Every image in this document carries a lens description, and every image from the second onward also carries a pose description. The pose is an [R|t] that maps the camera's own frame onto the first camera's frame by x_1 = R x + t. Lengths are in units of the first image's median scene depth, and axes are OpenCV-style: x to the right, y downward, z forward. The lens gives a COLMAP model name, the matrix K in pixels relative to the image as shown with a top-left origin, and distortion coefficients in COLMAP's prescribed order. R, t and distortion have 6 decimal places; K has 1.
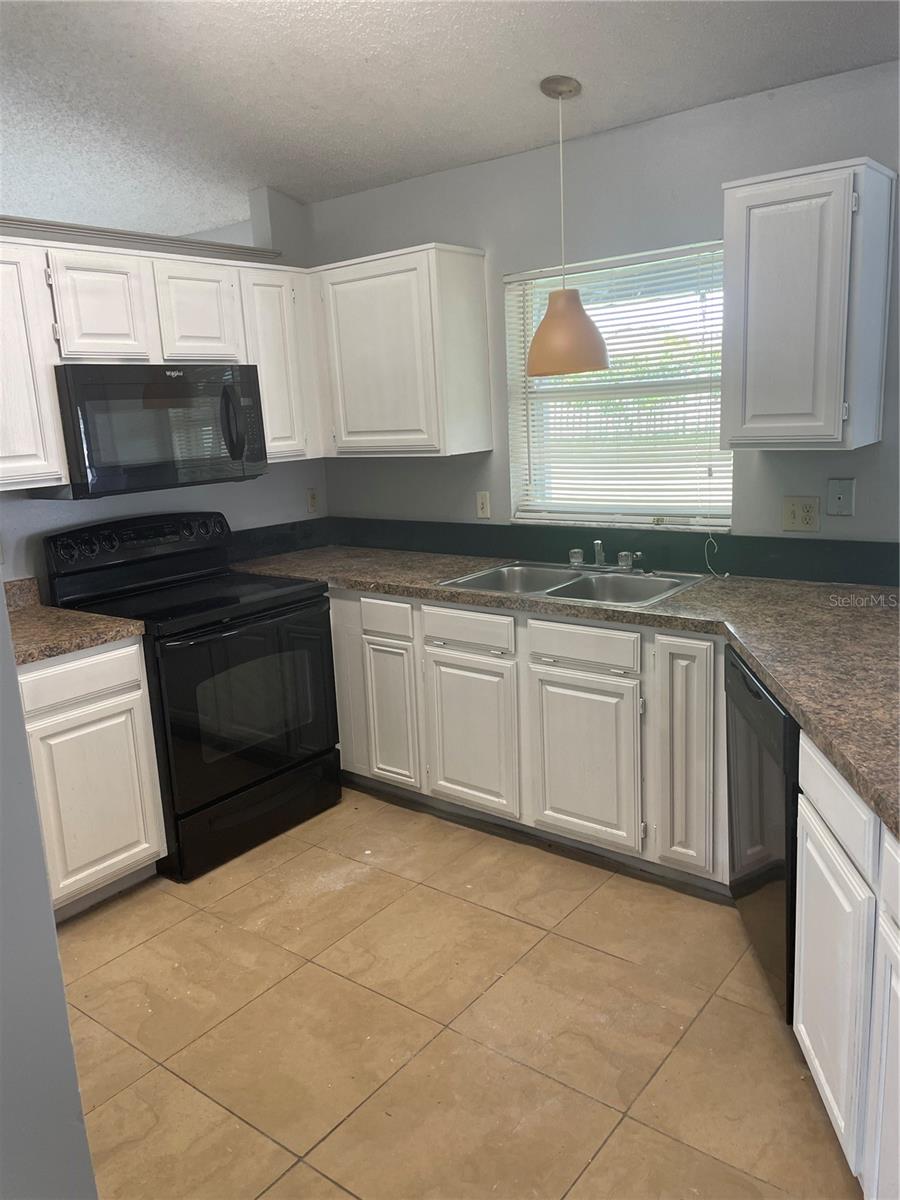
lens RADIAL K [[908.7, 0, 450.0], [0, 908.7, 600.0], [0, 0, 1]] dist [0.114120, -0.129723]
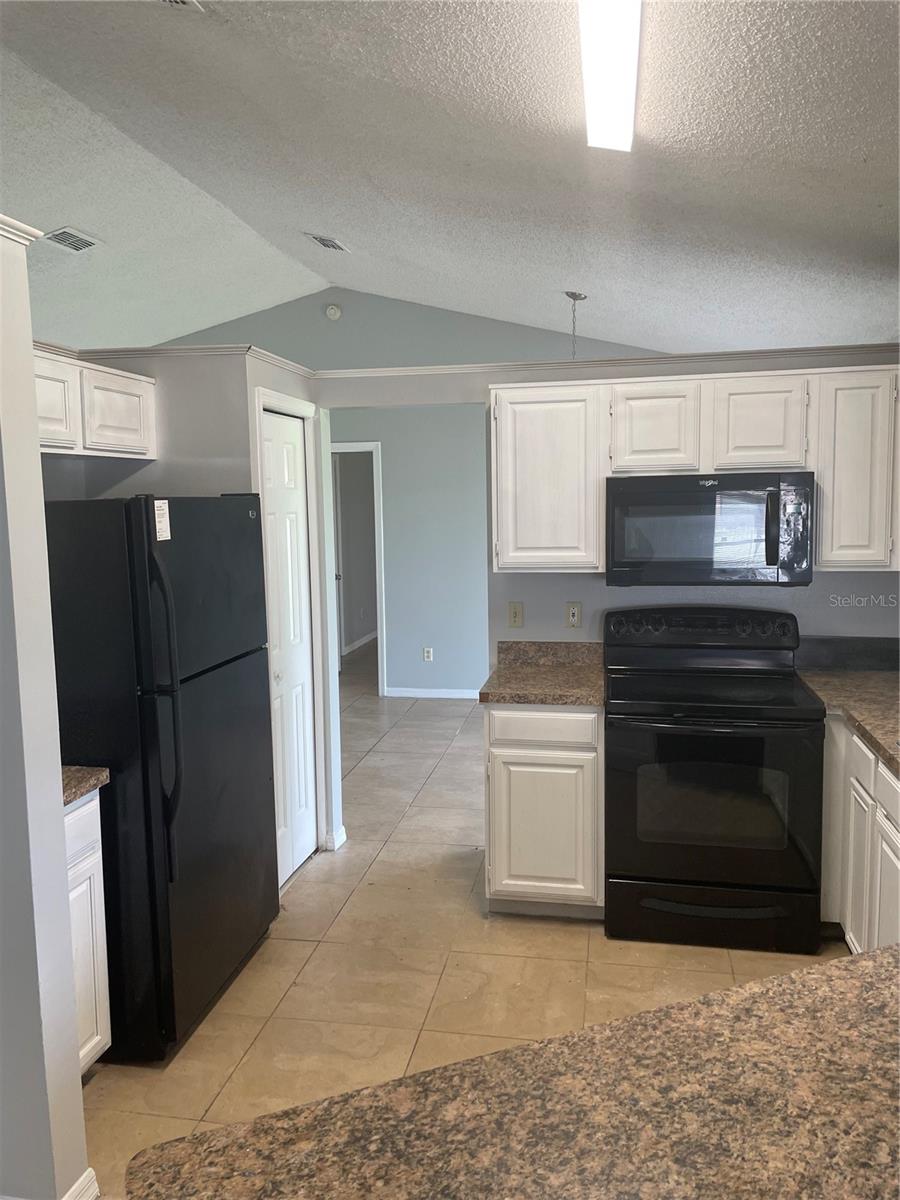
lens RADIAL K [[908.7, 0, 450.0], [0, 908.7, 600.0], [0, 0, 1]] dist [0.114120, -0.129723]
pose [[0.472410, 0.145429, -0.869298, 0.552858], [-0.196771, 0.978802, 0.056815, -0.121089], [0.859133, 0.144212, 0.491012, 0.248450]]
